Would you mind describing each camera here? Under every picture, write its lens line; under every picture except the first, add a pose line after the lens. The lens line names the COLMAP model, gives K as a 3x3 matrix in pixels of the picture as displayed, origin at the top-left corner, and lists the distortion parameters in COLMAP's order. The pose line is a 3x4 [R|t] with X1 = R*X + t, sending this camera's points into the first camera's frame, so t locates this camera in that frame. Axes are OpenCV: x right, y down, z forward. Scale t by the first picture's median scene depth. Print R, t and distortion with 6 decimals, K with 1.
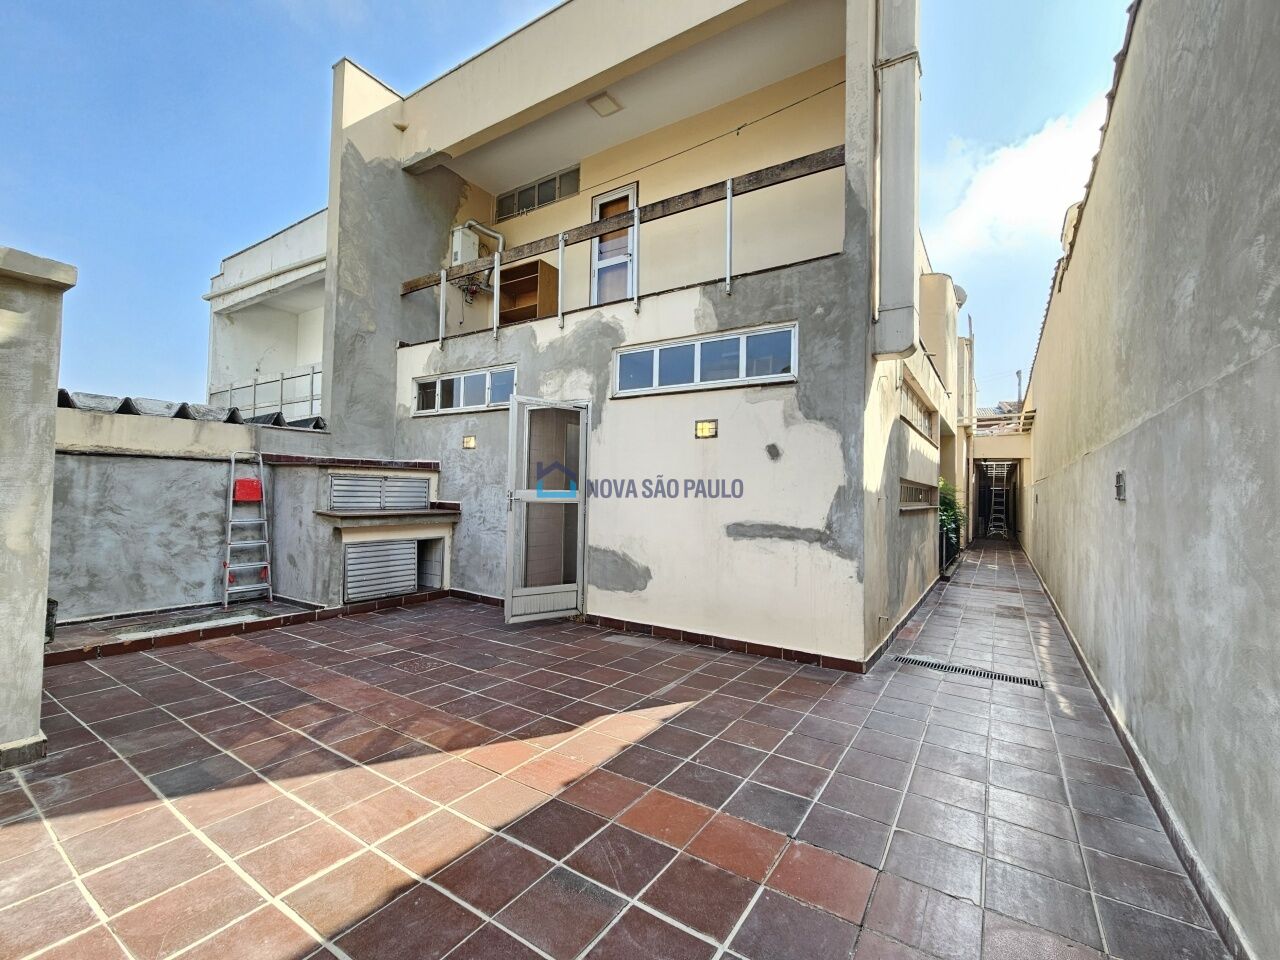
lens RADIAL K [[553.8, 0, 641.8], [0, 553.8, 479.4], [0, 0, 1]] dist [-0.001456, 0.000165]
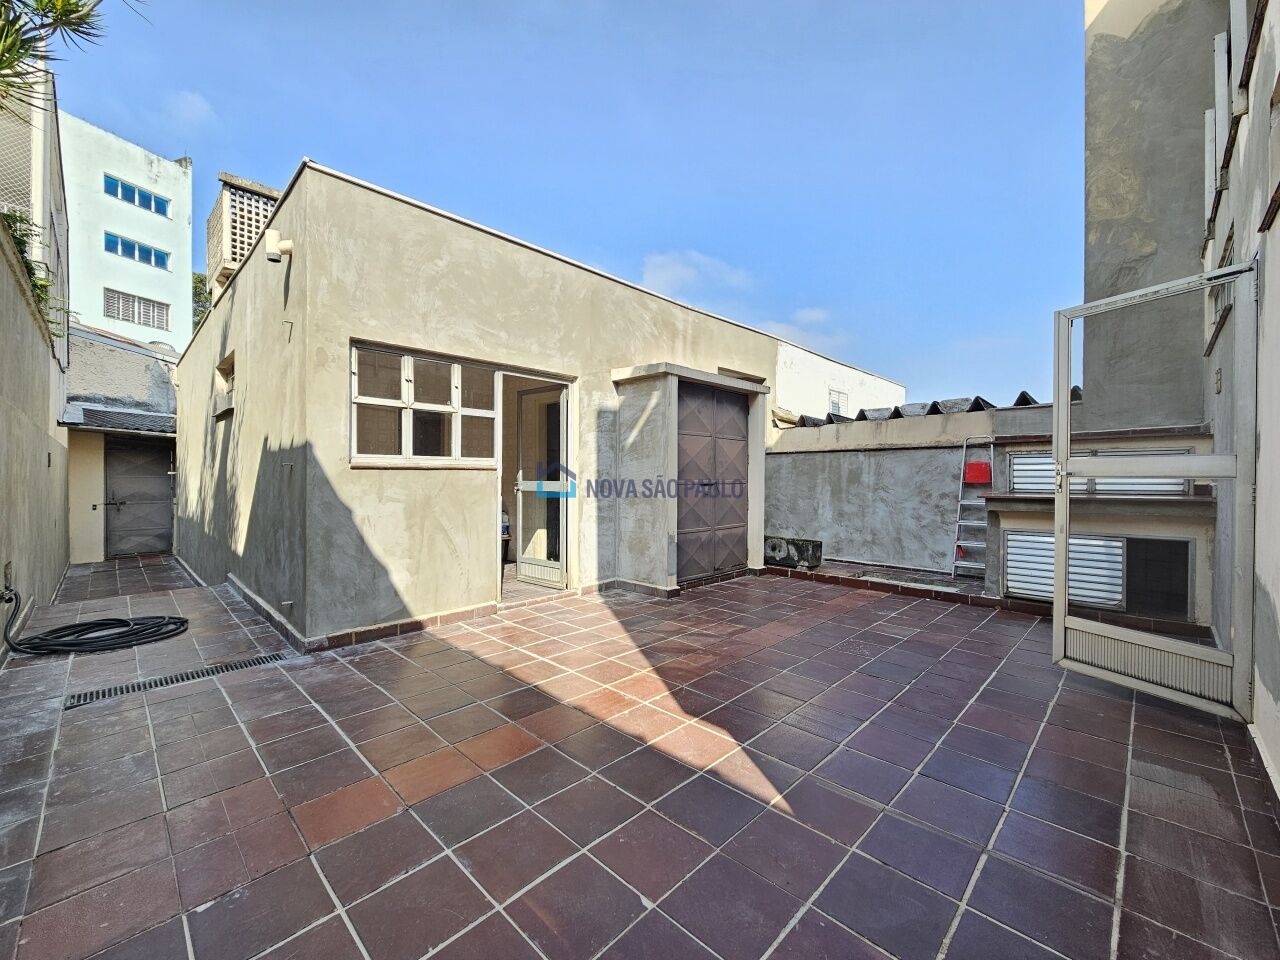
lens RADIAL K [[521.5, 0, 640.9], [0, 521.5, 478.4], [0, 0, 1]] dist [0.002561, -0.001634]
pose [[-0.198252, -0.017594, -0.979993, 0.443249], [0.021943, 0.999509, -0.022384, 0.043249], [0.979905, -0.025942, -0.197769, 0.646504]]
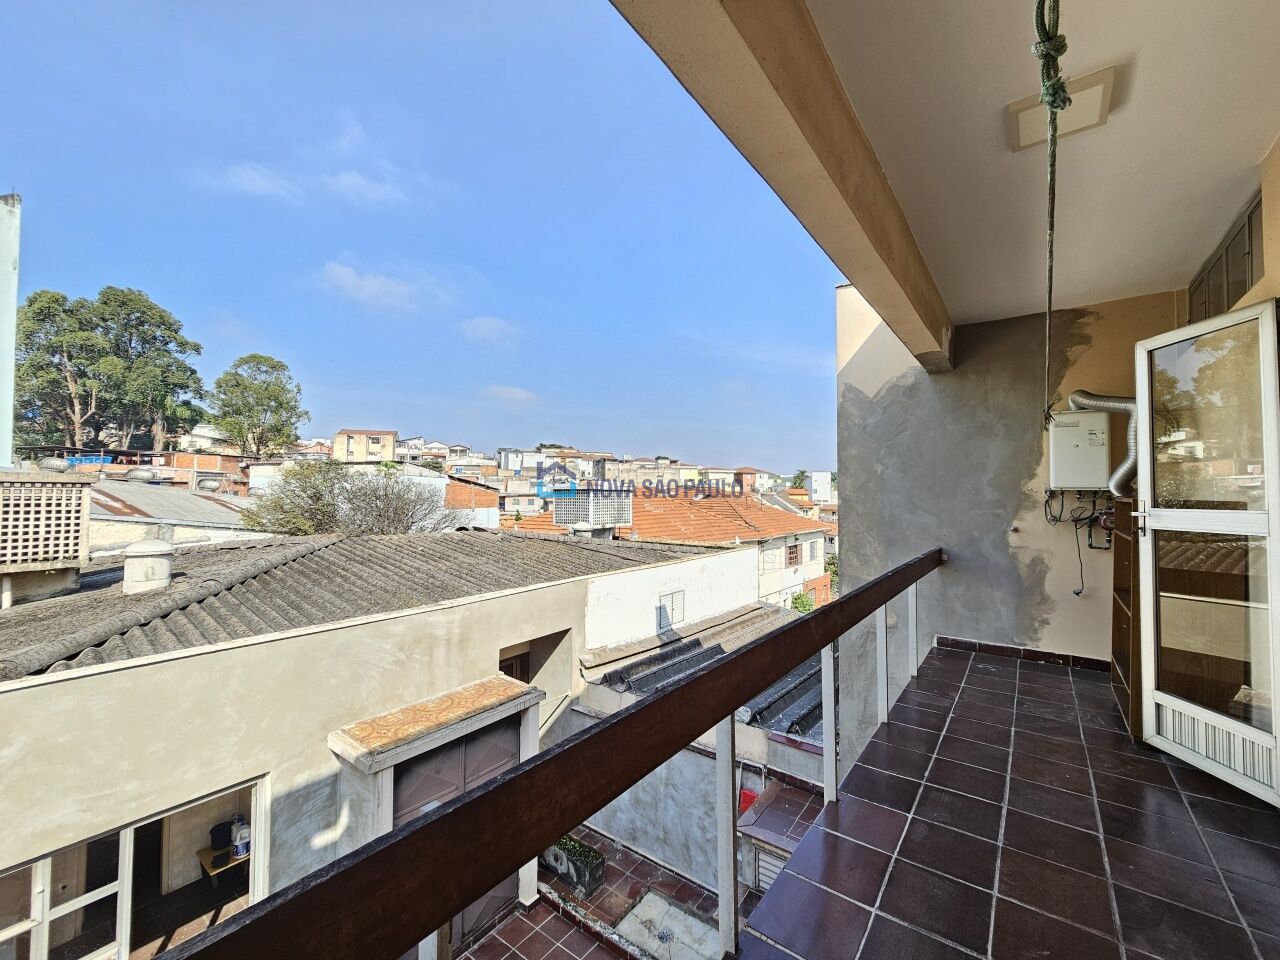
lens RADIAL K [[521.5, 0, 641.6], [0, 521.5, 478.3], [0, 0, 1]] dist [0.002561, -0.001634]
pose [[-0.072010, -0.047332, -0.996280, 0.304415], [0.024999, 0.998474, -0.049243, -0.598473], [0.997091, -0.028452, -0.070717, 1.008952]]
